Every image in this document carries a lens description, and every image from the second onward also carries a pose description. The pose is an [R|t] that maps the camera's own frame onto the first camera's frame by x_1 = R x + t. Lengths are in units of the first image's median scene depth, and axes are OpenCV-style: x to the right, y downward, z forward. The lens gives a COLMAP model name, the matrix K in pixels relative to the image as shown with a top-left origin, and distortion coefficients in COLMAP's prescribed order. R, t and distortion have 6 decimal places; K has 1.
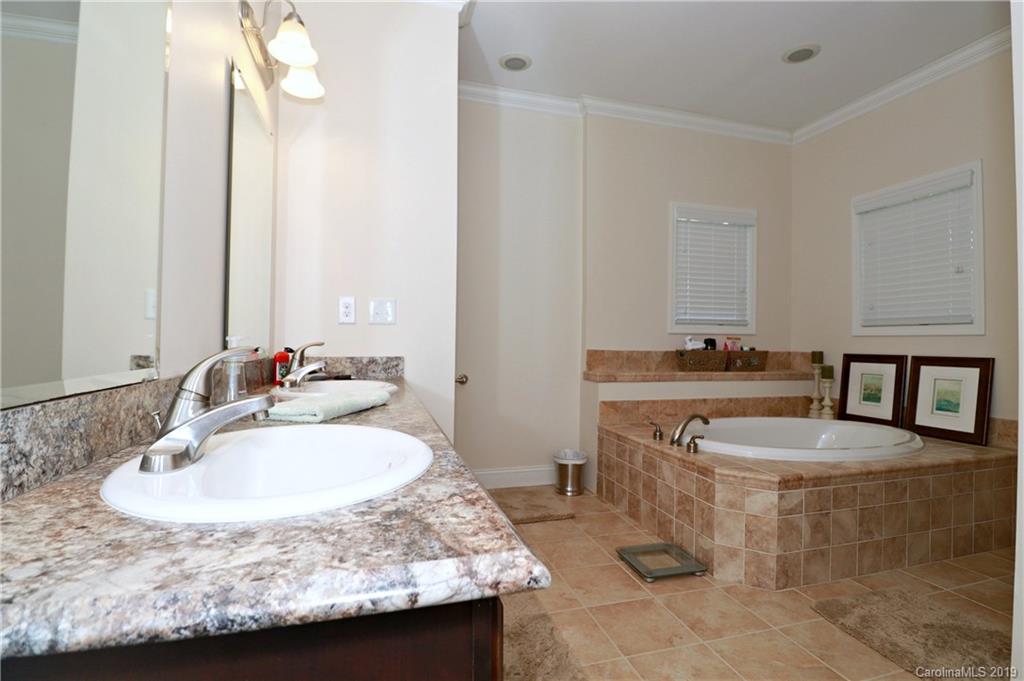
lens RADIAL K [[477.9, 0, 517.5], [0, 477.9, 335.8], [0, 0, 1]] dist [-0.001966, -0.000251]
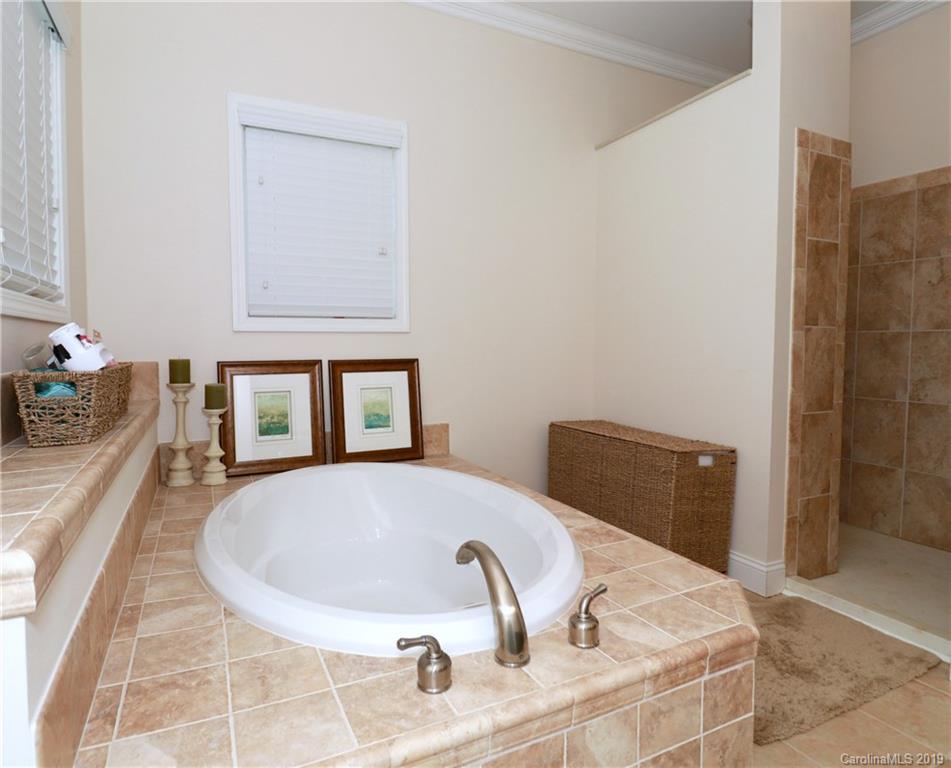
lens RADIAL K [[539.2, 0, 473.8], [0, 539.2, 370.0], [0, 0, 1]] dist [-0.002805, -0.000399]
pose [[-0.148080, -0.045183, 0.987943, -0.009108], [-0.005915, 0.998978, 0.044801, 0.020213], [-0.988958, 0.000790, -0.148196, 0.945098]]
